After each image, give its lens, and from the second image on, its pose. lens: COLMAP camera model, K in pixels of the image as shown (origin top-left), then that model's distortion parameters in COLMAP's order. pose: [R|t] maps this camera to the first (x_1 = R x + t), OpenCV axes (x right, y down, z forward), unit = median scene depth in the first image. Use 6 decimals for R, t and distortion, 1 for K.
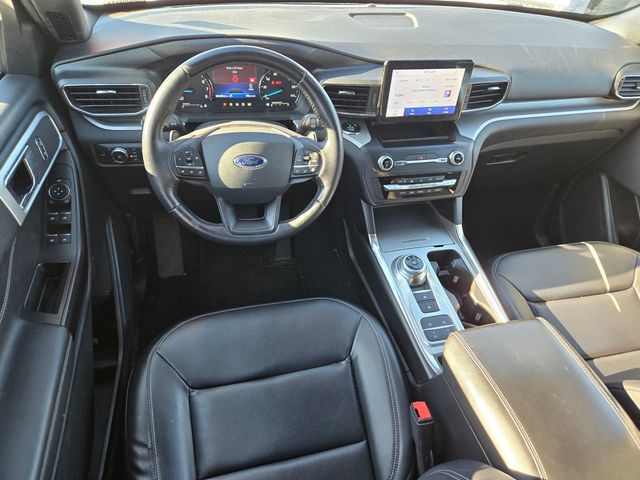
lens RADIAL K [[439.1, 0, 320.0], [0, 439.1, 240.0], [0, 0, 1]] dist [0.028640, -0.000869]
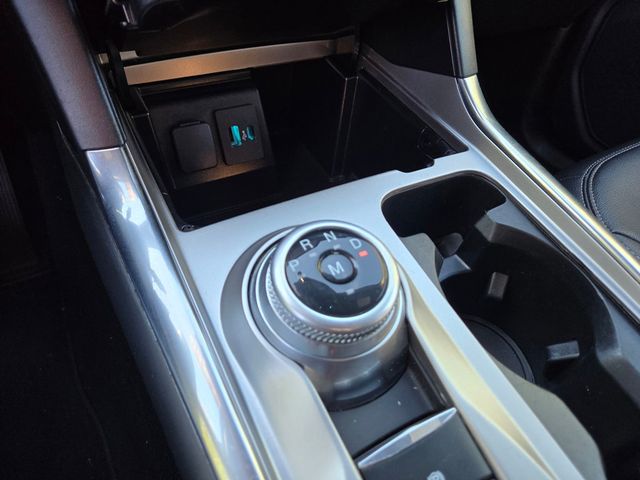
lens RADIAL K [[455.2, 0, 335.6], [0, 455.2, 238.7], [0, 0, 1]] dist [0.075707, -0.049752]
pose [[0.963390, -0.176717, 0.201620, 0.175350], [0.152843, 0.979859, 0.128512, 0.014892], [-0.220270, -0.092991, 0.970996, 0.803684]]
